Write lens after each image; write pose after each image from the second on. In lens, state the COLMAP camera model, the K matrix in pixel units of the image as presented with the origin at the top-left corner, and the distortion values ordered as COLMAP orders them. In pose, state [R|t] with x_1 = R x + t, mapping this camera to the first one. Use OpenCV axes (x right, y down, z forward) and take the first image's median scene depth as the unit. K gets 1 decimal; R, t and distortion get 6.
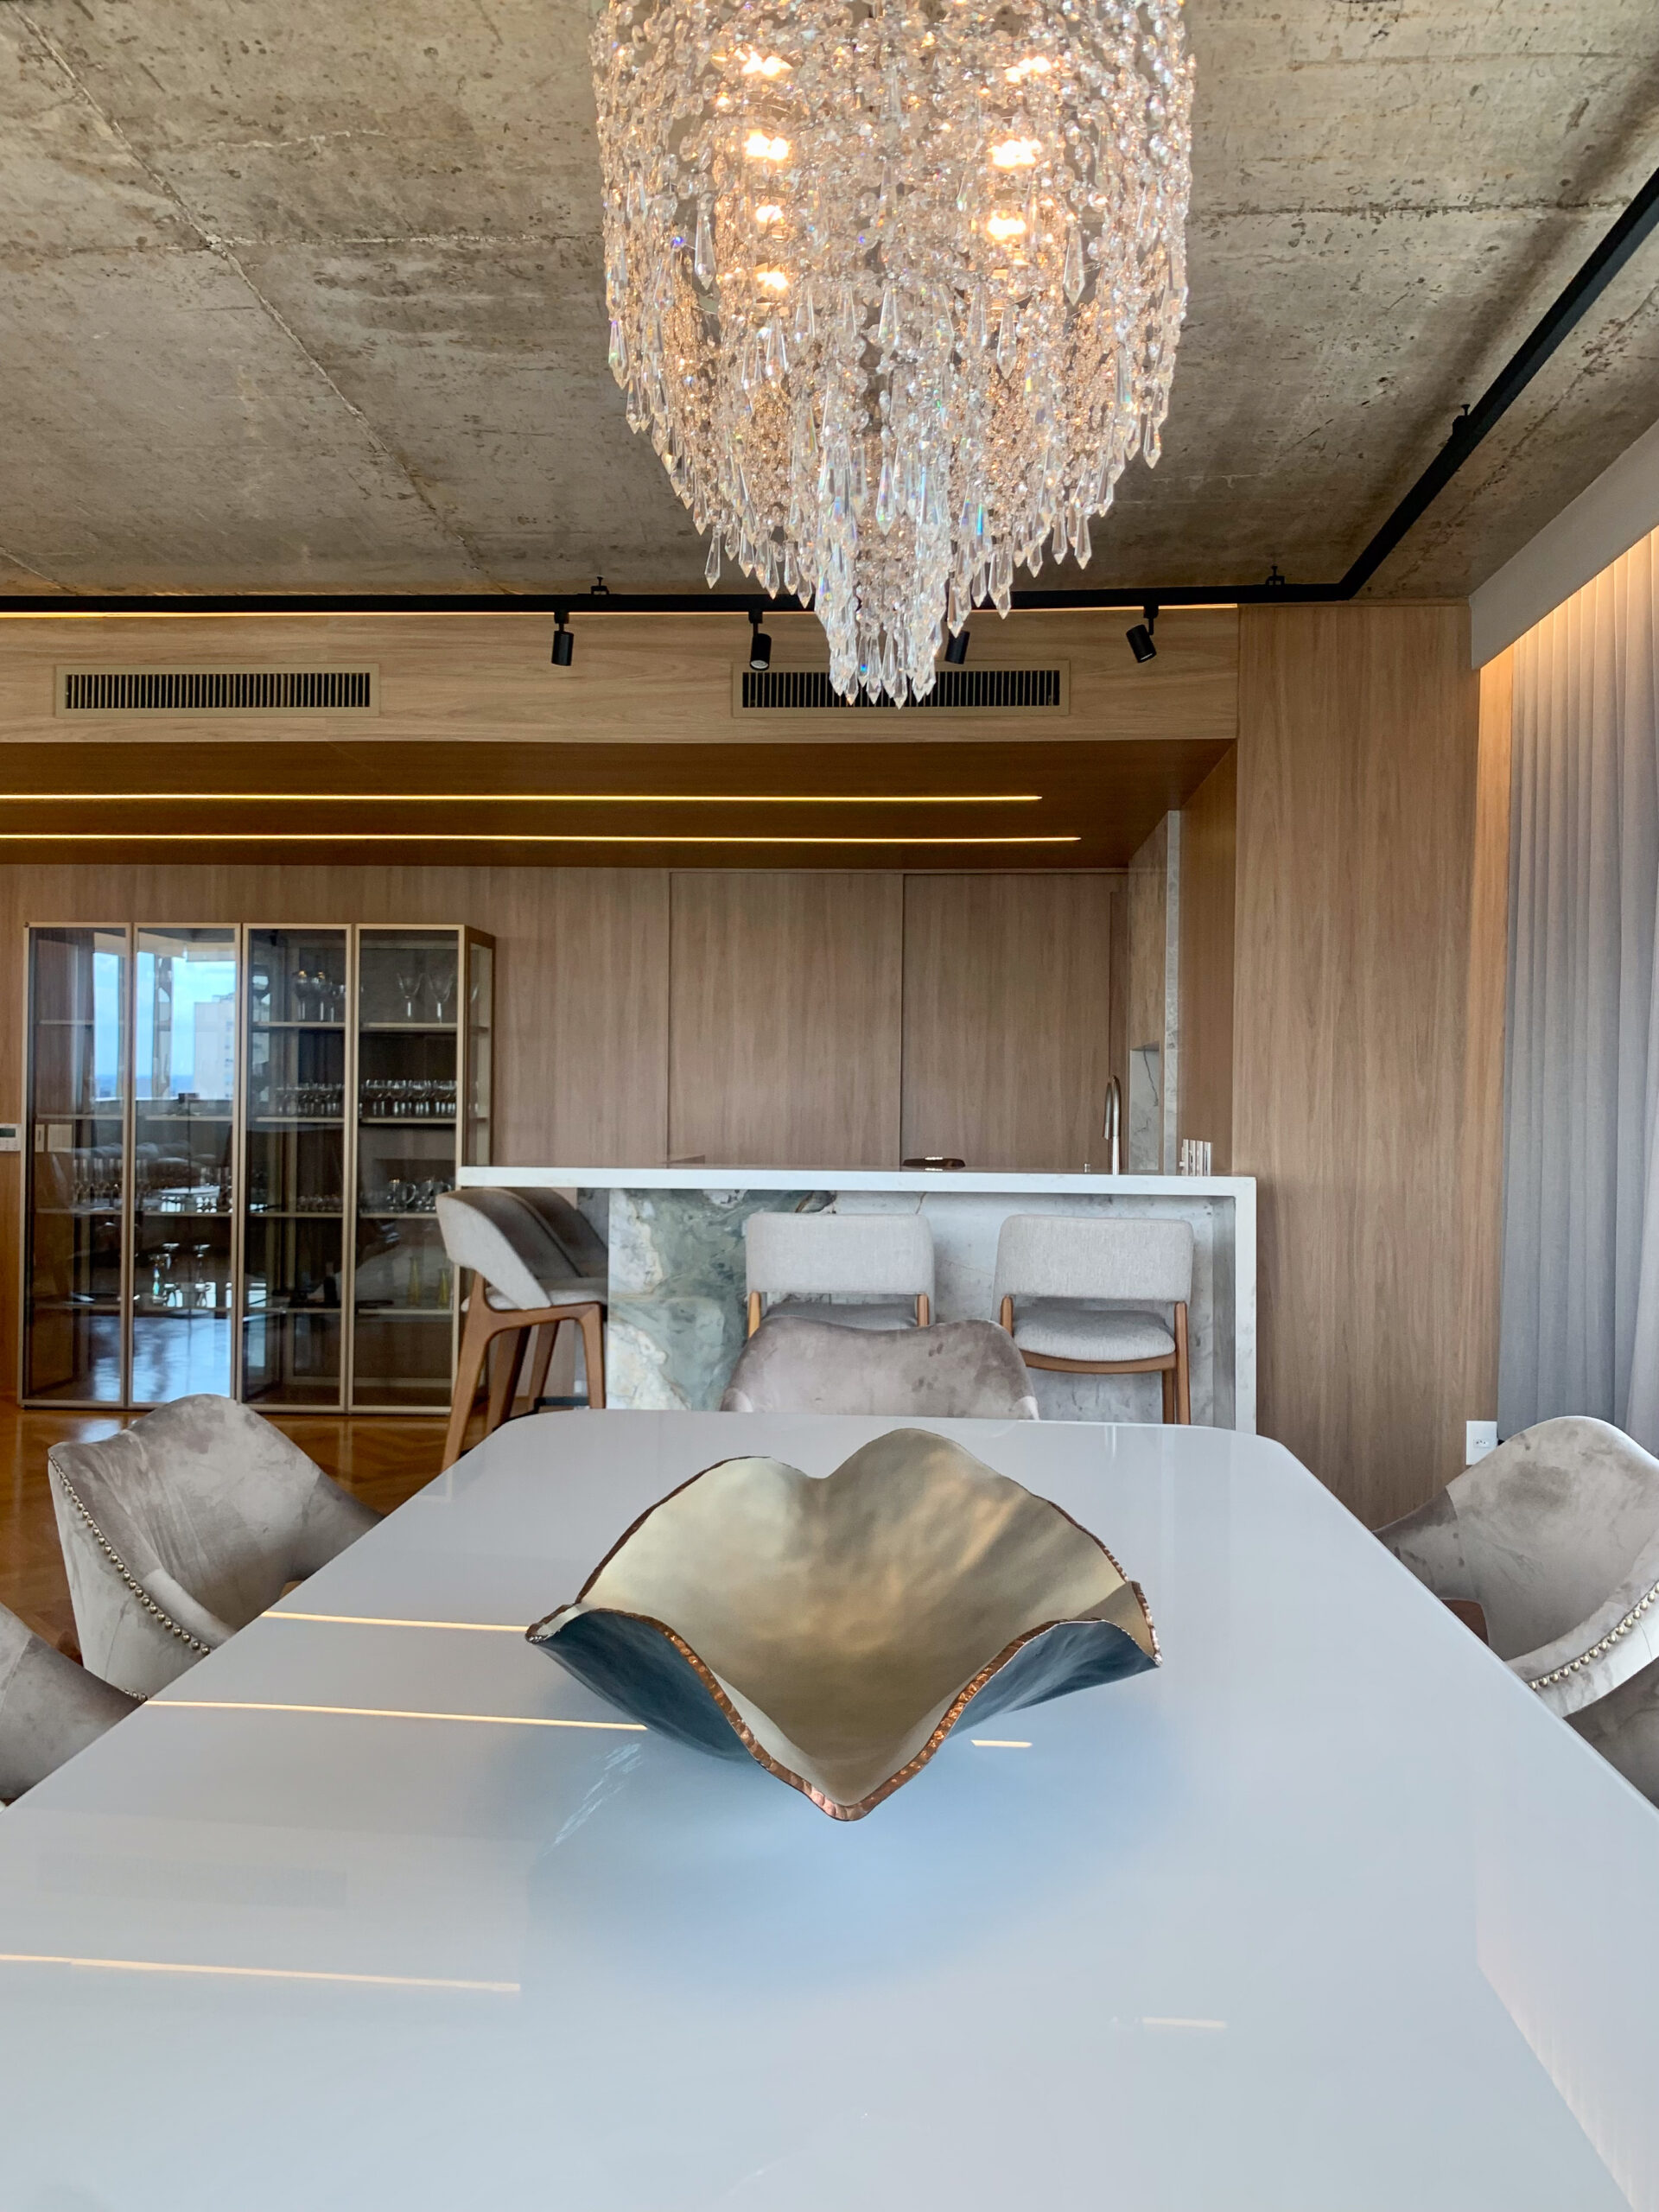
lens RADIAL K [[1726.9, 0, 824.4], [0, 1726.9, 1182.4], [0, 0, 1]] dist [0.027180, -0.050801]
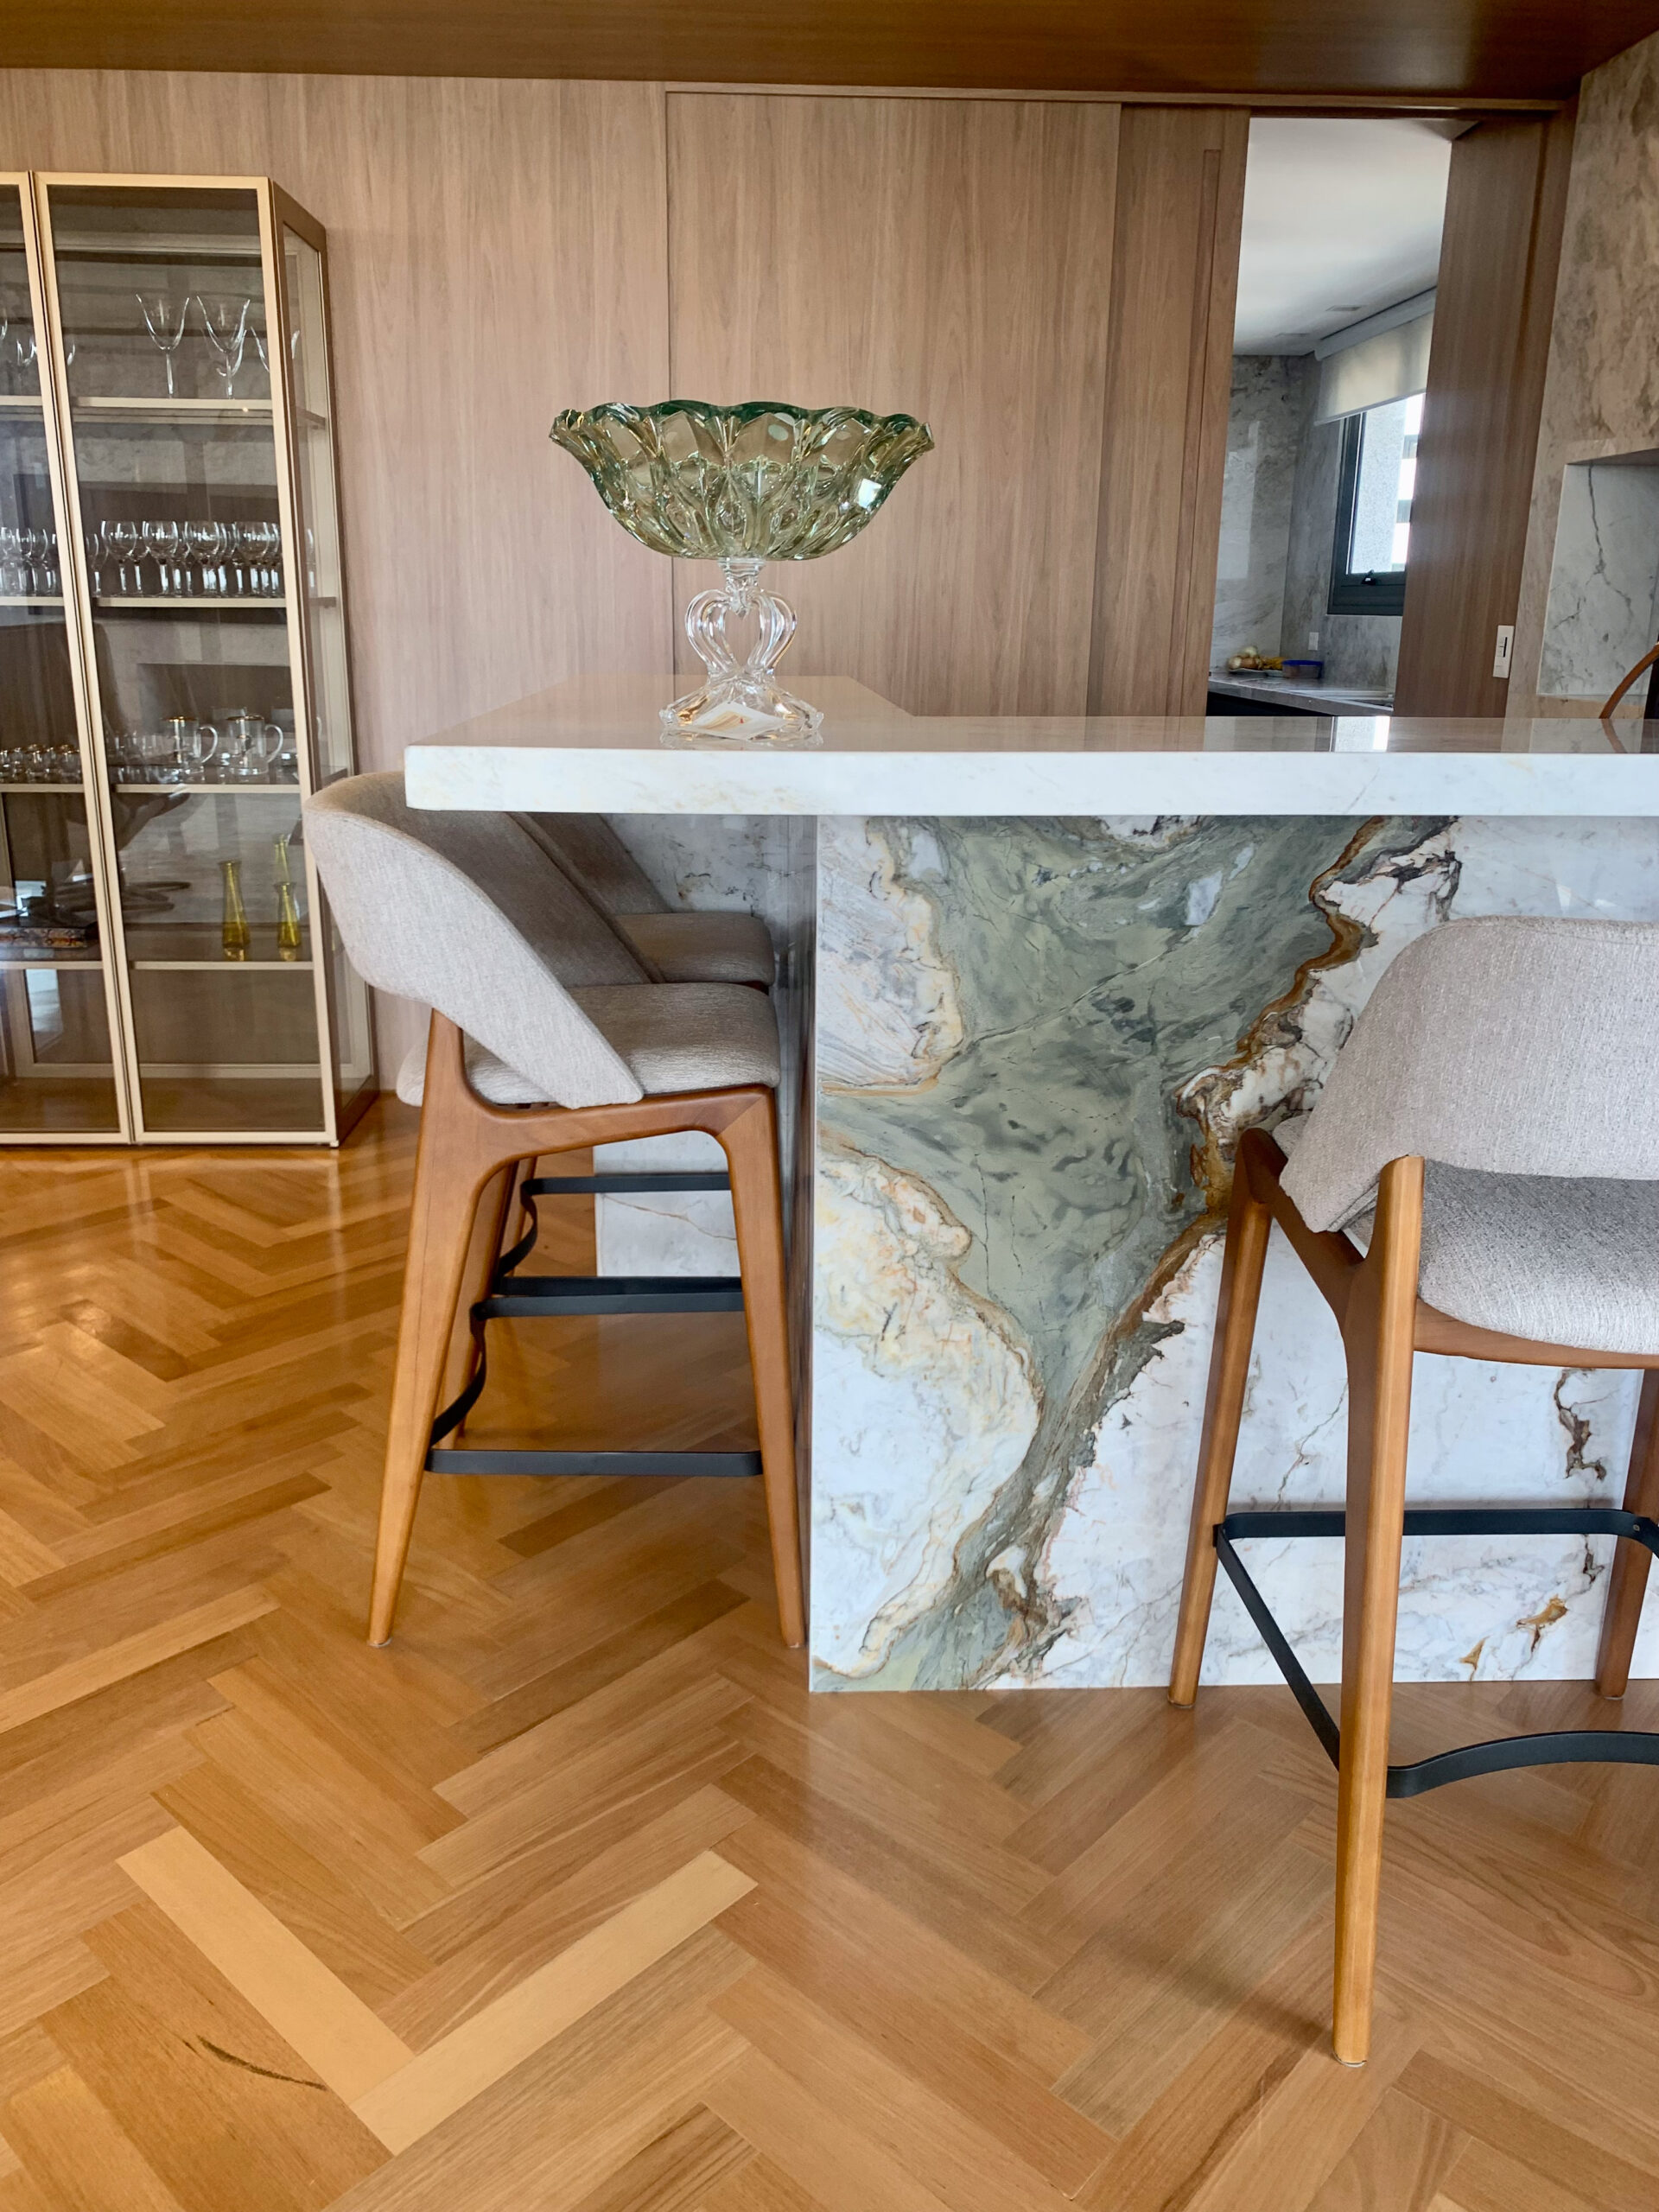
lens RADIAL K [[1726.9, 0, 824.4], [0, 1726.9, 1182.4], [0, 0, 1]] dist [0.027180, -0.050801]
pose [[0.994256, -0.035575, 0.100942, -0.108355], [0.005892, 0.959904, 0.280266, -0.013238], [-0.106866, -0.278062, 0.954600, 0.426546]]
